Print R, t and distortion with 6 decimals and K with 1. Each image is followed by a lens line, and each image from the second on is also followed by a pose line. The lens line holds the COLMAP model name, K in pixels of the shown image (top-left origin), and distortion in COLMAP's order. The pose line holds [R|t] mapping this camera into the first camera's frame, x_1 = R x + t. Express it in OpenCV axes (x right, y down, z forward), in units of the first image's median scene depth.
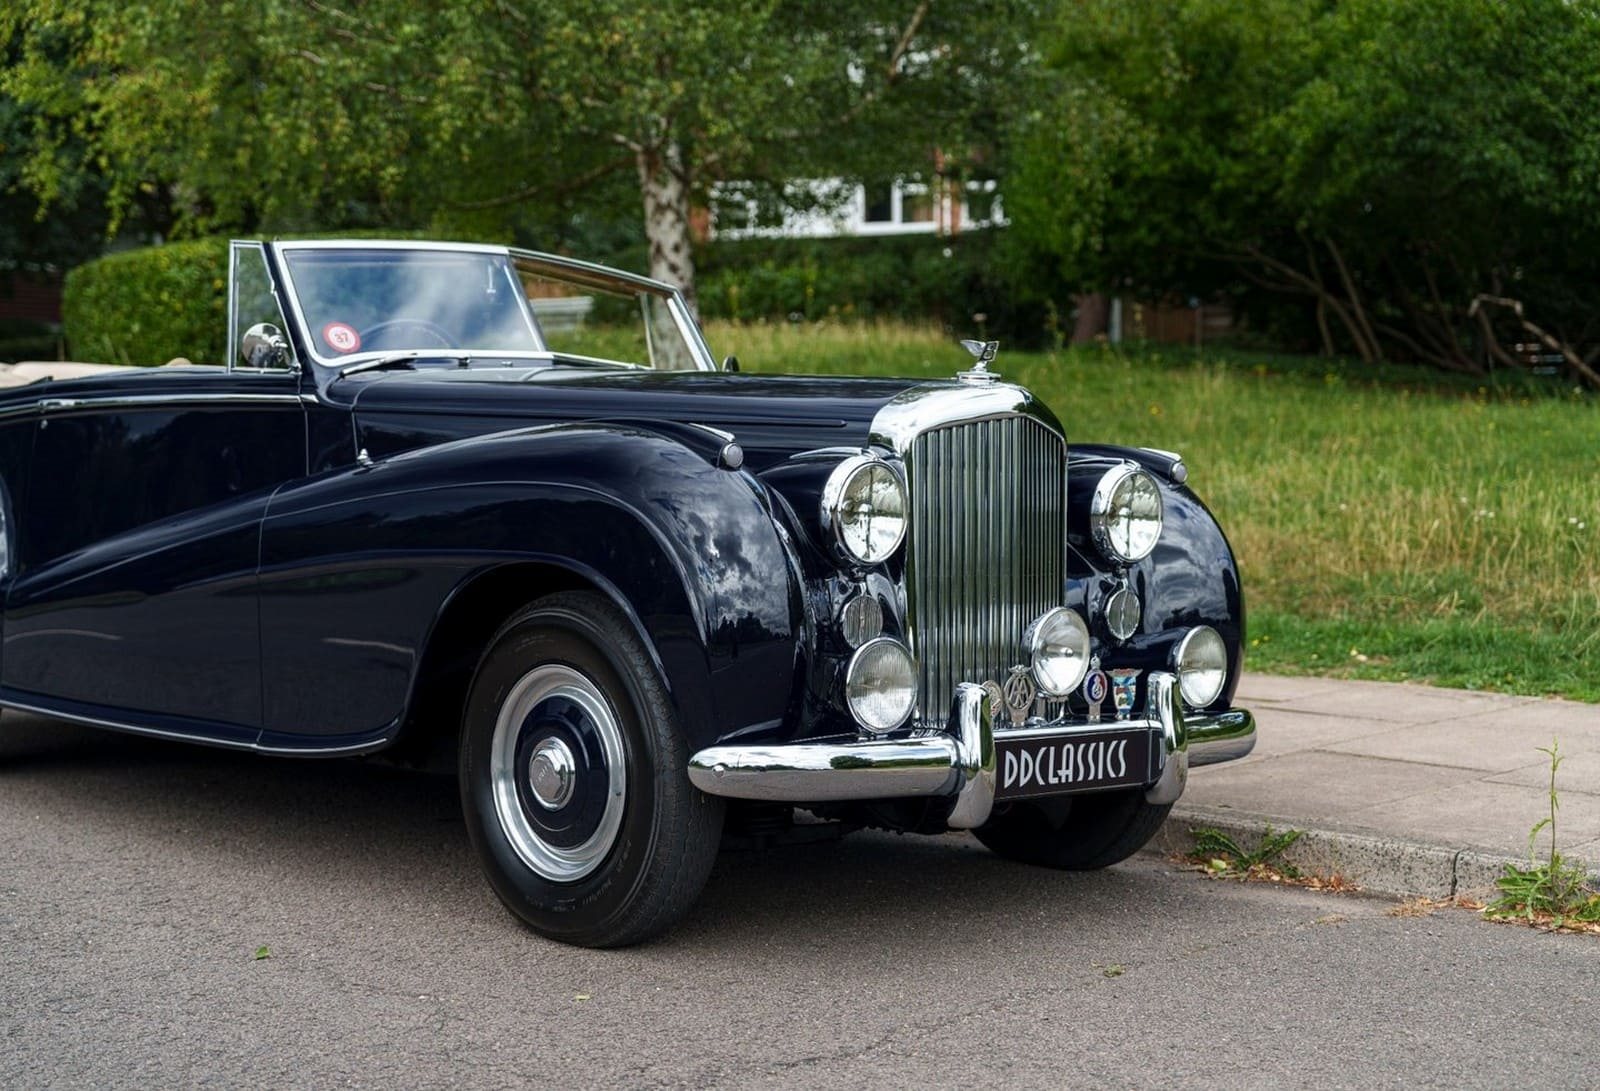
lens RADIAL K [[2283.6, 0, 800.0], [0, 2283.6, 545.5], [0, 0, 1]] dist [0.018021, -0.000923]
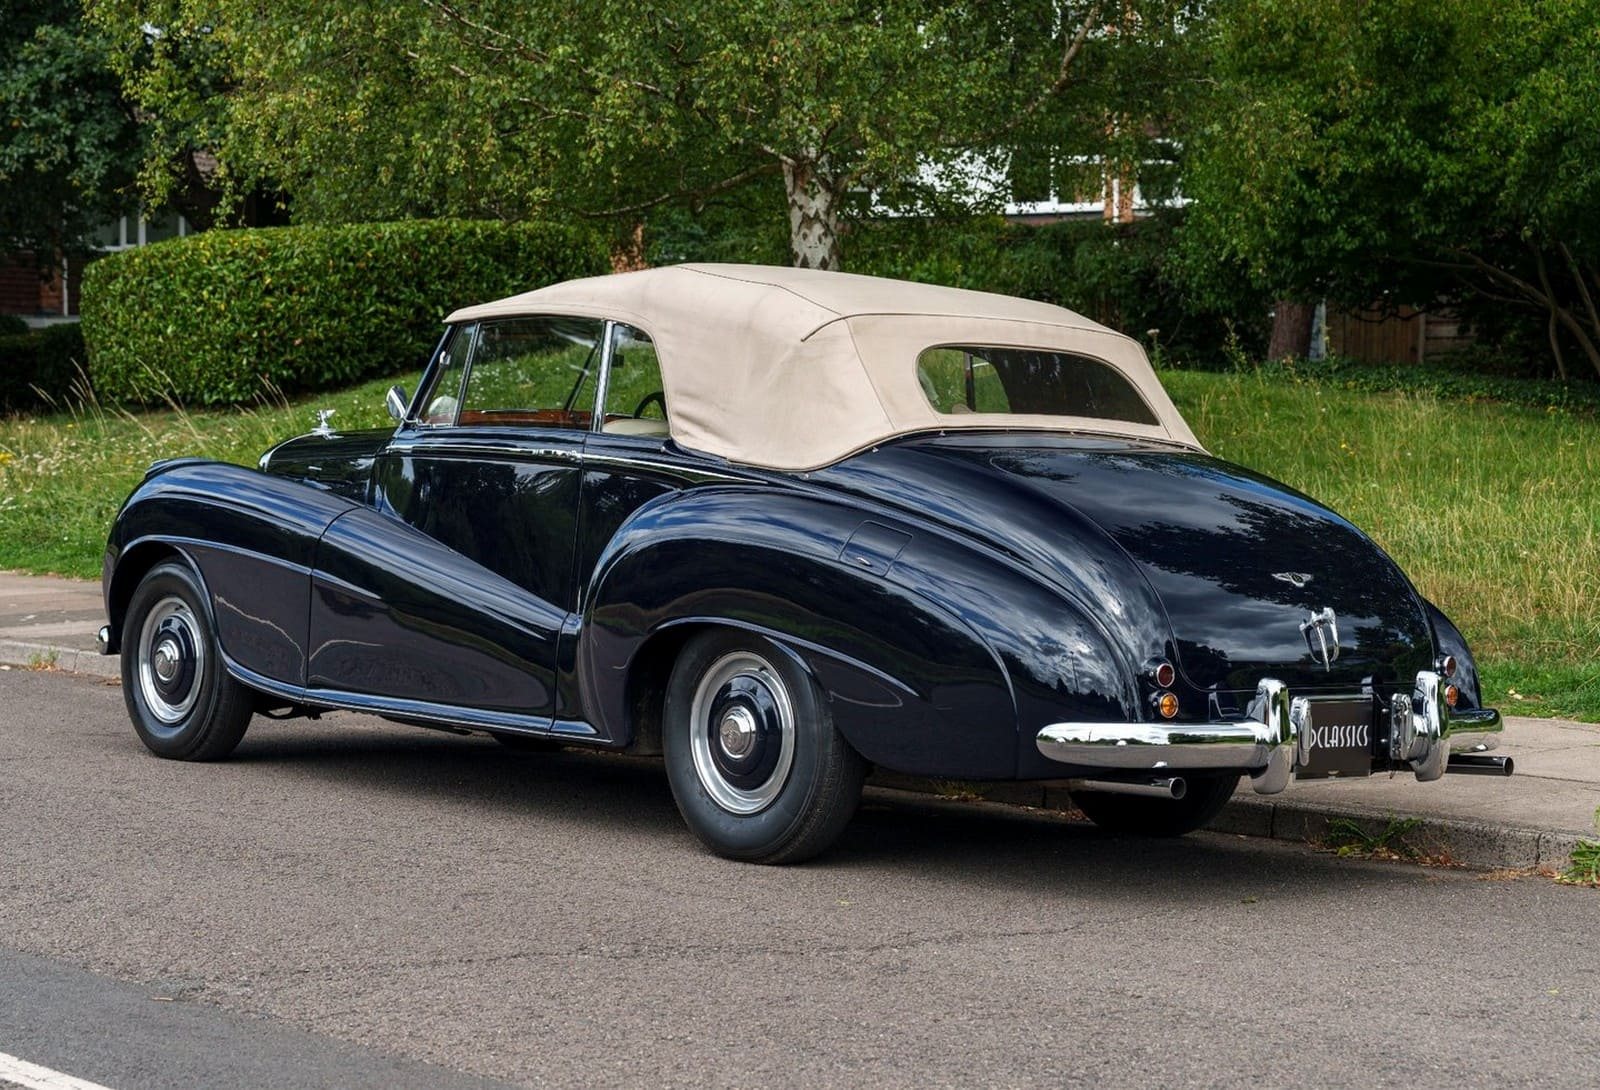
lens RADIAL K [[3363.5, 0, 808.5], [0, 3363.5, 570.1], [0, 0, 1]] dist [0.023742, 0.269744]
pose [[0.999645, 0.012775, -0.023386, -0.059604], [-0.013057, 0.999843, -0.011961, 0.020488], [0.023229, 0.012262, 0.999655, -0.774319]]
